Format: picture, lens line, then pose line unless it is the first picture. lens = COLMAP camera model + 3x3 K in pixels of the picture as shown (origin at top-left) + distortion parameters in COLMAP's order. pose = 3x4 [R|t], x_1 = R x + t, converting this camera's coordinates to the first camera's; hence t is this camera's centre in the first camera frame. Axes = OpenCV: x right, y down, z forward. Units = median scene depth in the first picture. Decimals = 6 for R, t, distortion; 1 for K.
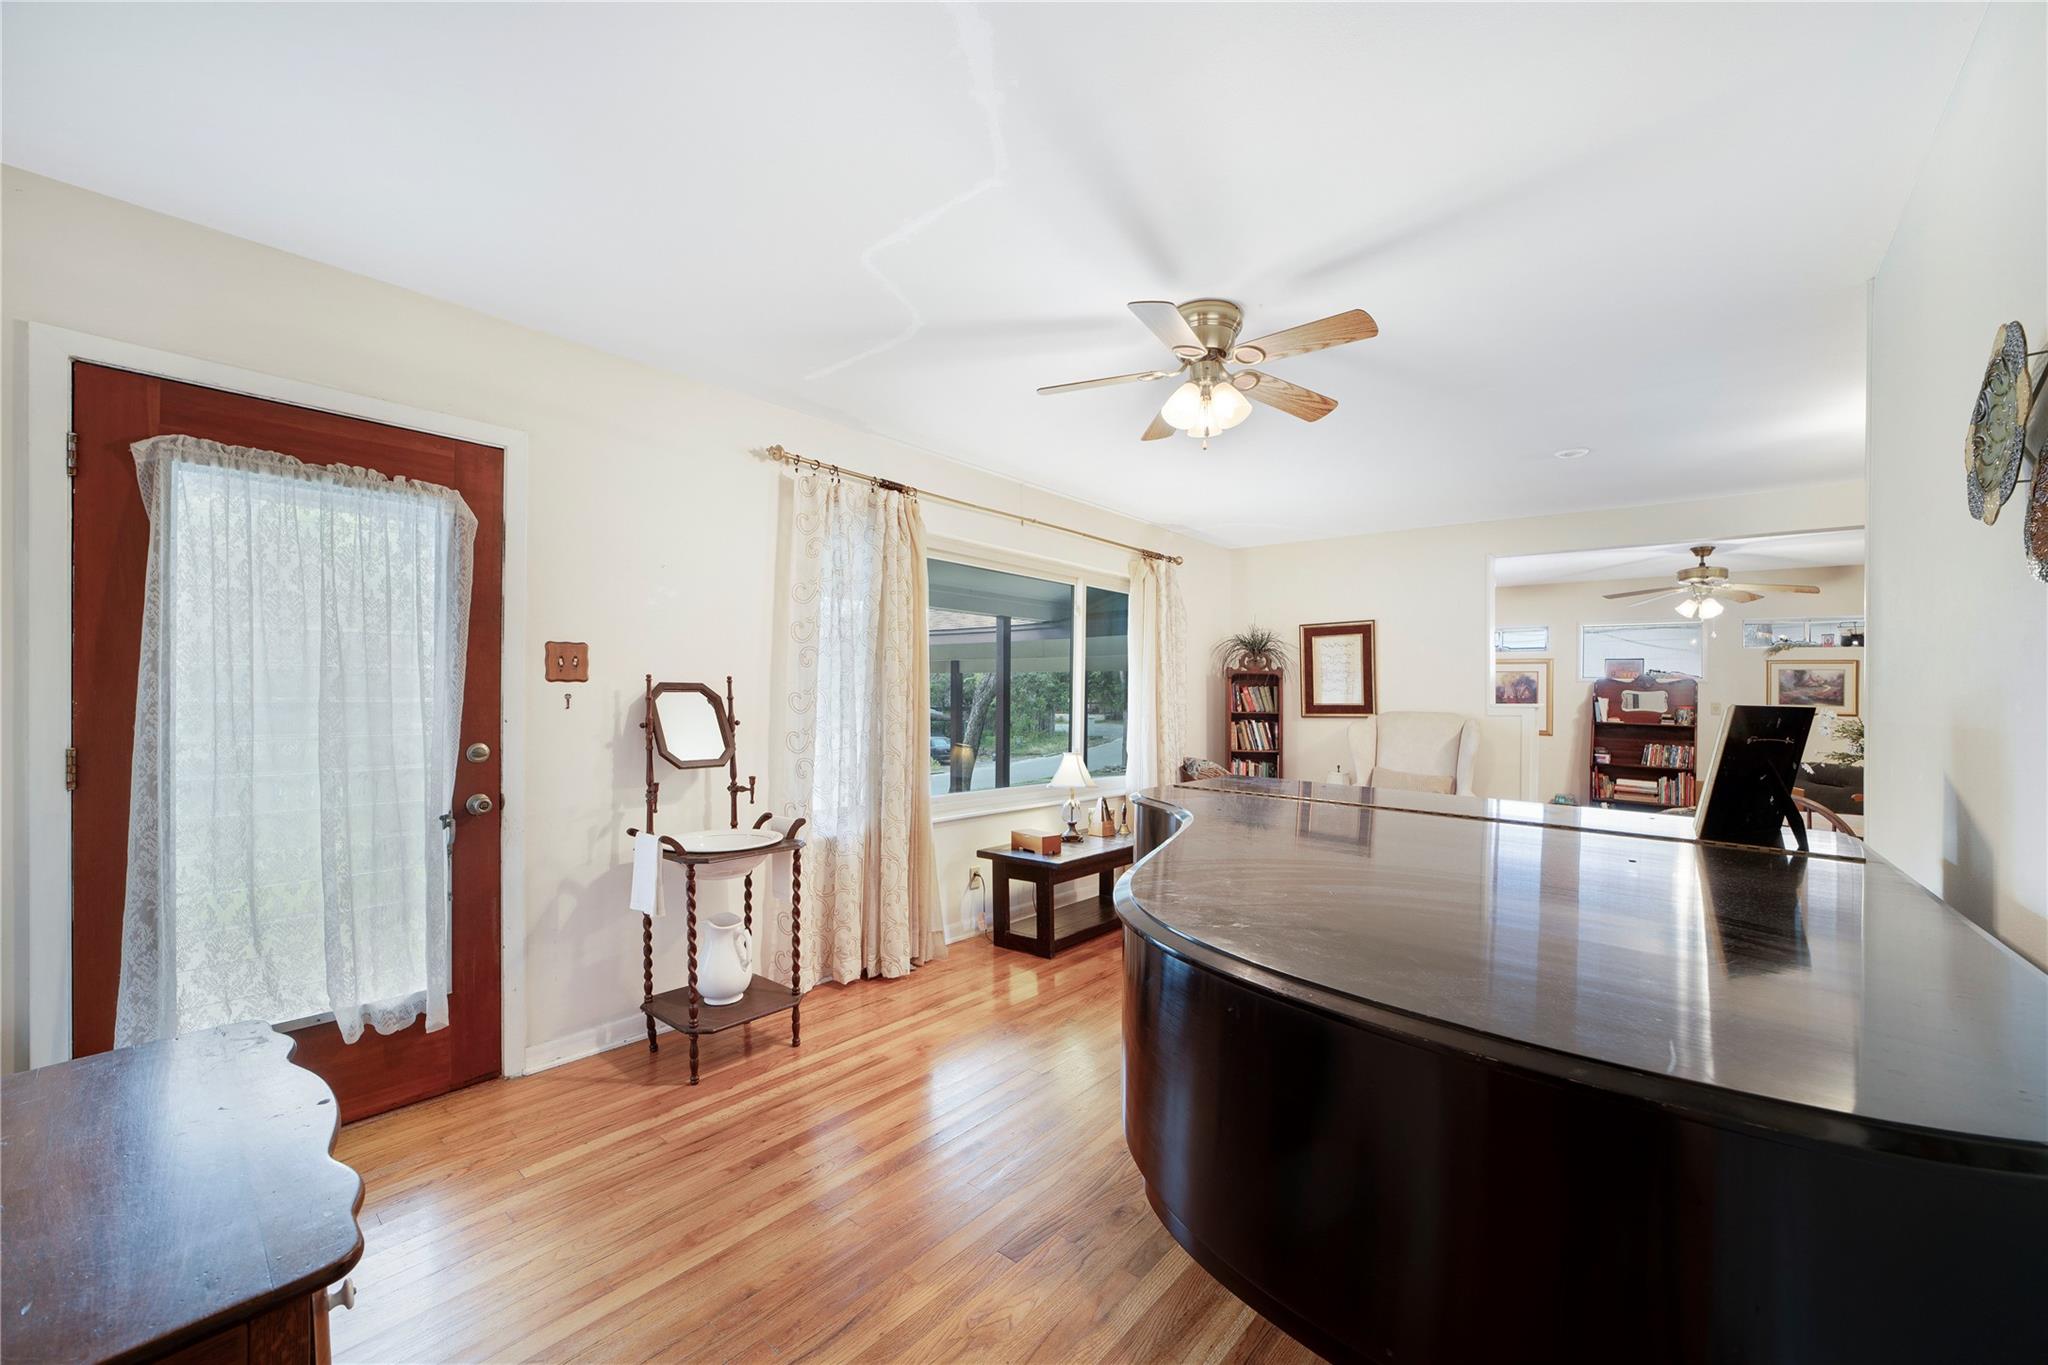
lens RADIAL K [[807.8, 0, 1017.5], [0, 807.8, 704.6], [0, 0, 1]] dist [-0.019134, 0.000742]
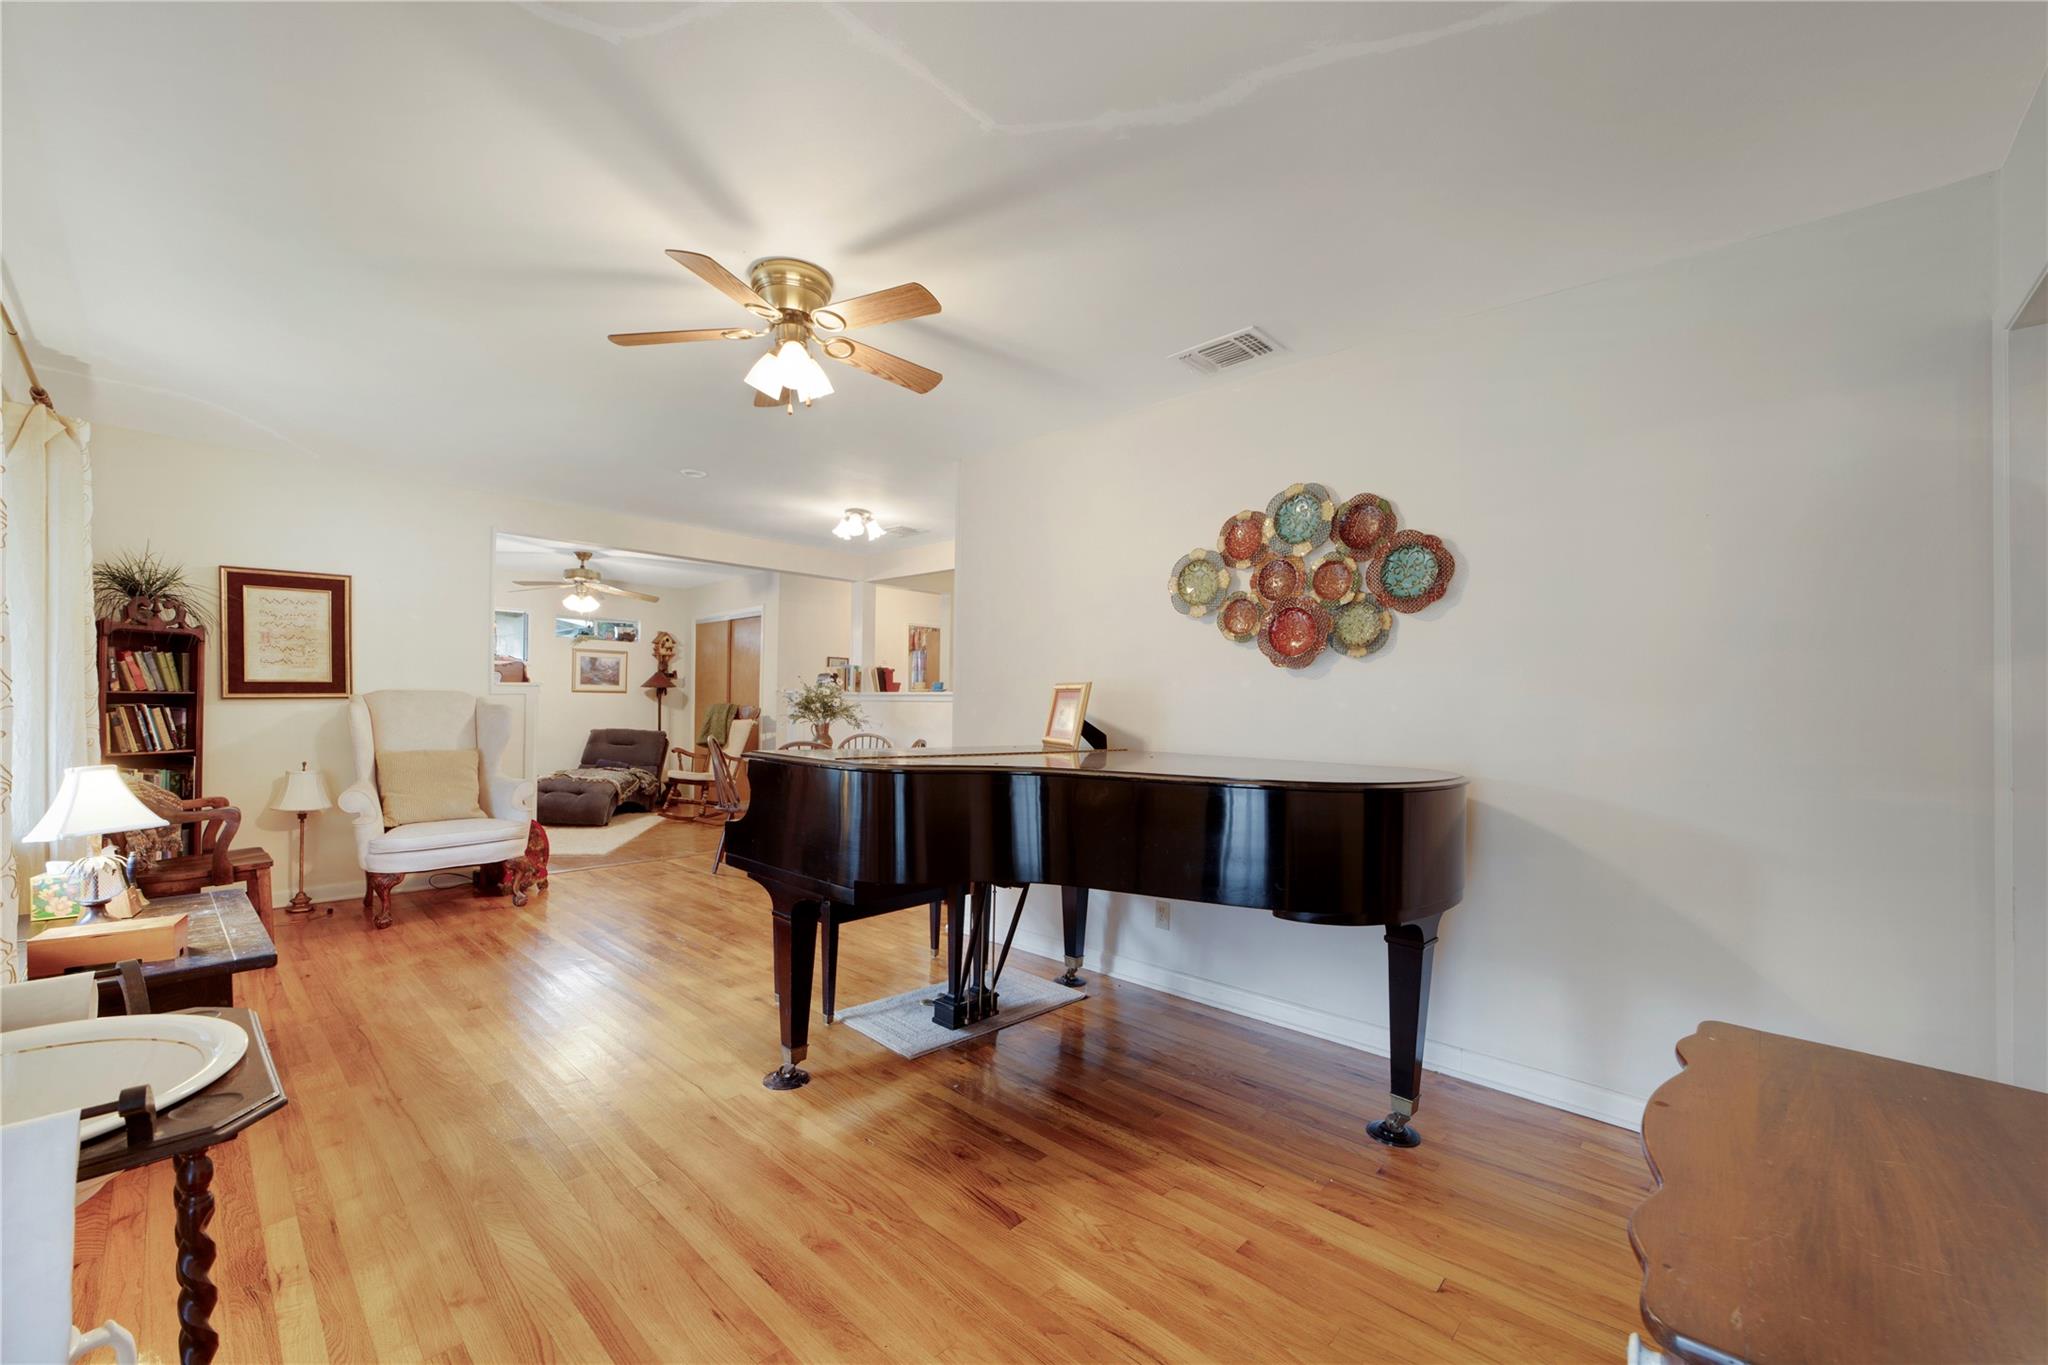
lens RADIAL K [[807.8, 0, 1017.5], [0, 807.8, 704.6], [0, 0, 1]] dist [-0.019134, 0.000742]
pose [[0.046765, -0.019062, 0.998724, -0.300750], [-0.004388, 0.999804, 0.019289, 0.004291], [-0.998896, -0.005284, 0.046672, 0.284369]]
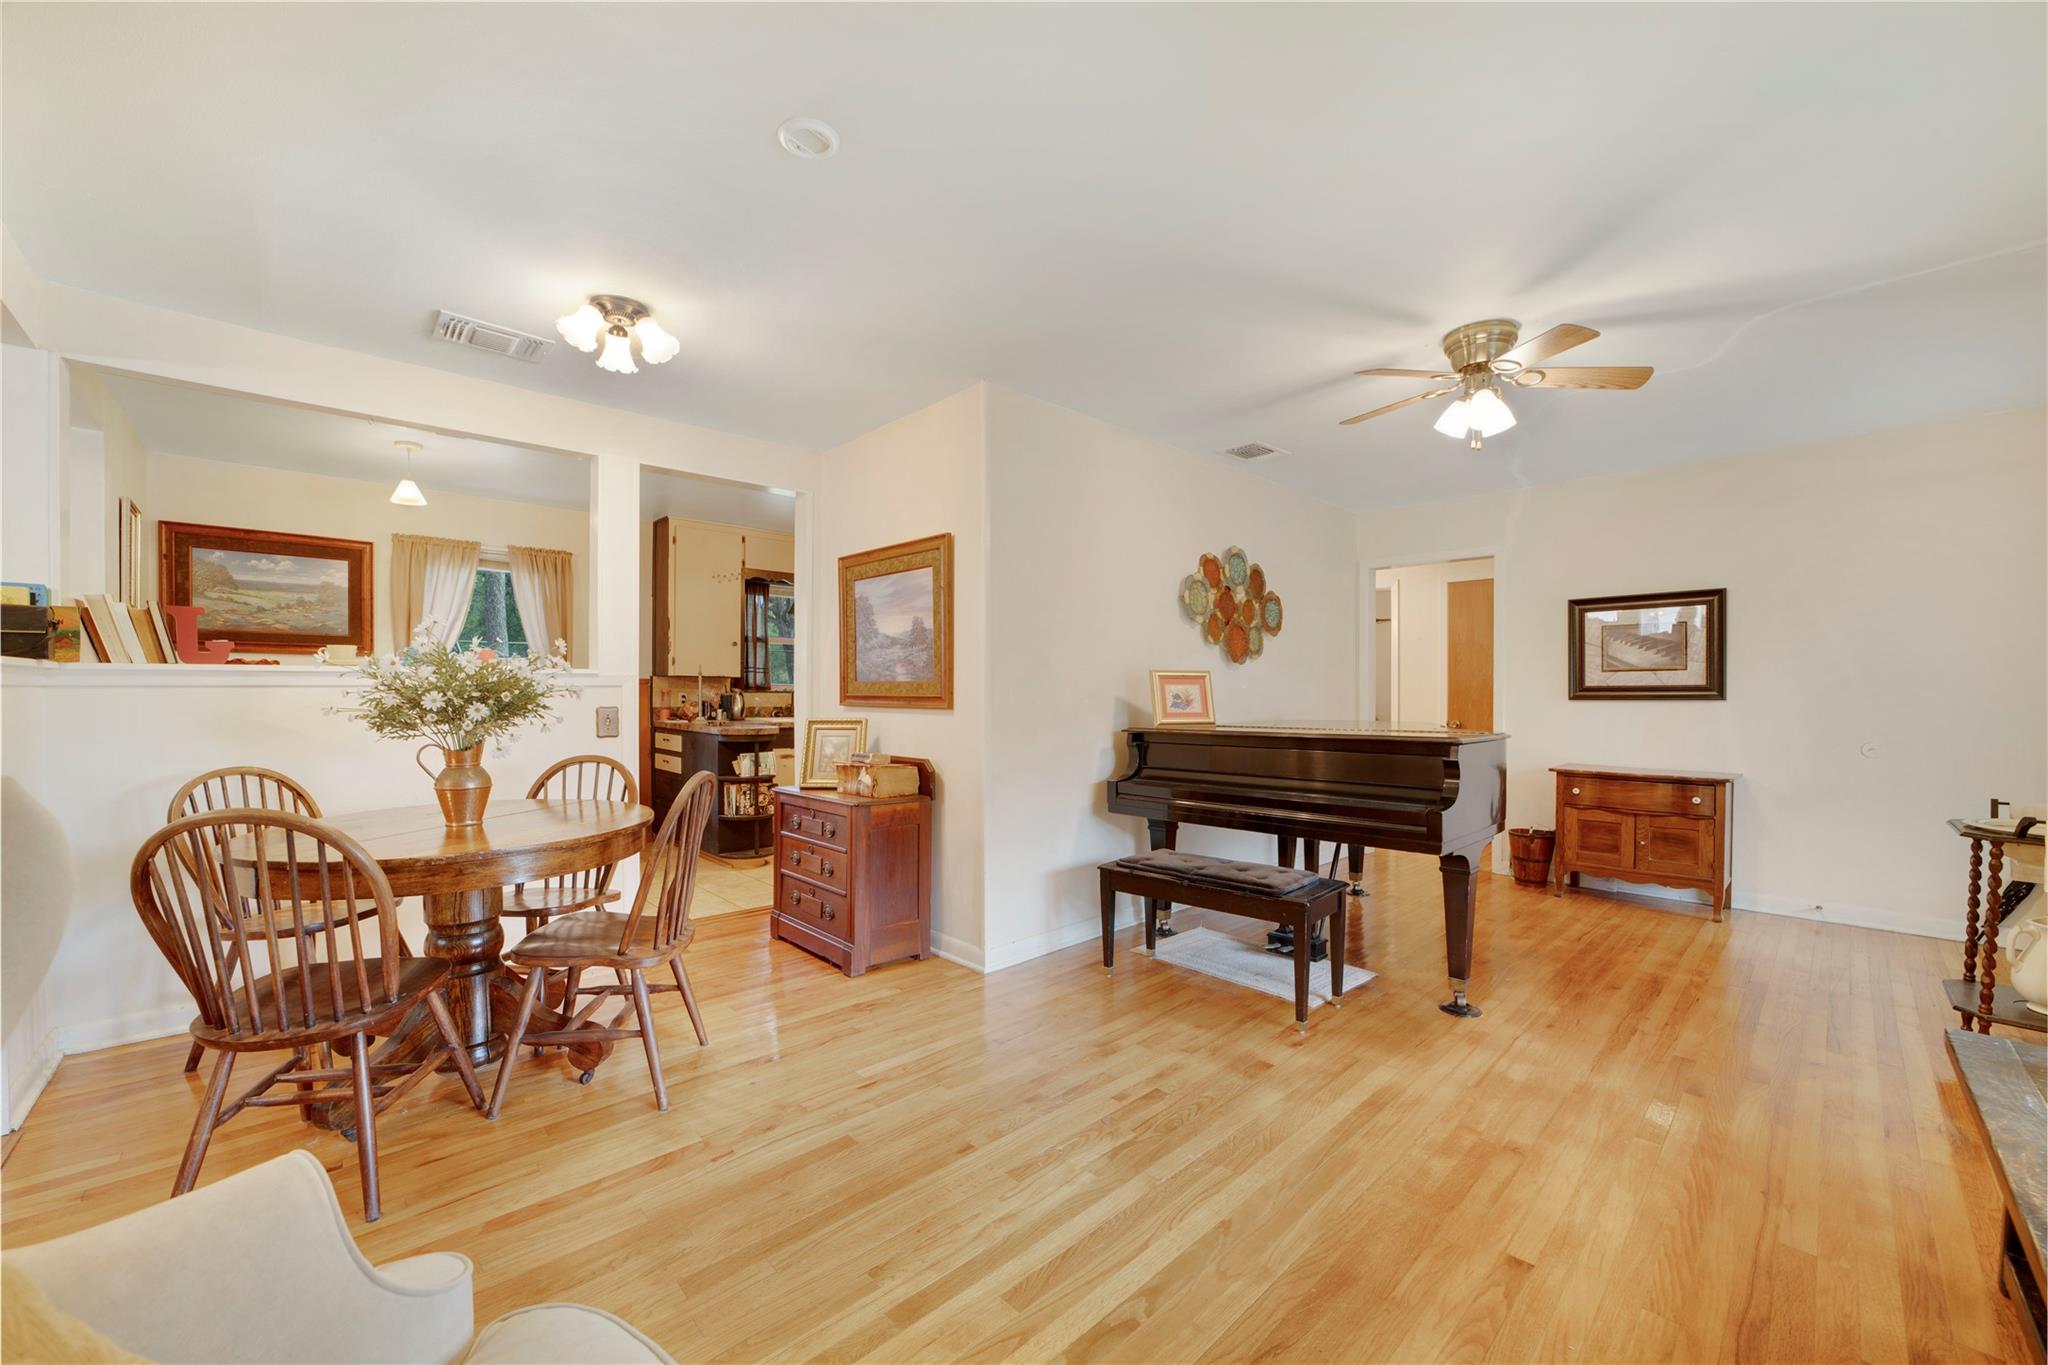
lens RADIAL K [[798.3, 0, 1023.8], [0, 798.3, 705.6], [0, 0, 1]] dist [-0.026734, 0.000283]
pose [[-0.994323, -0.018882, 0.104716, 0.294738], [-0.015796, 0.999419, 0.030216, 0.011018], [-0.105226, 0.028390, -0.994043, 0.893829]]
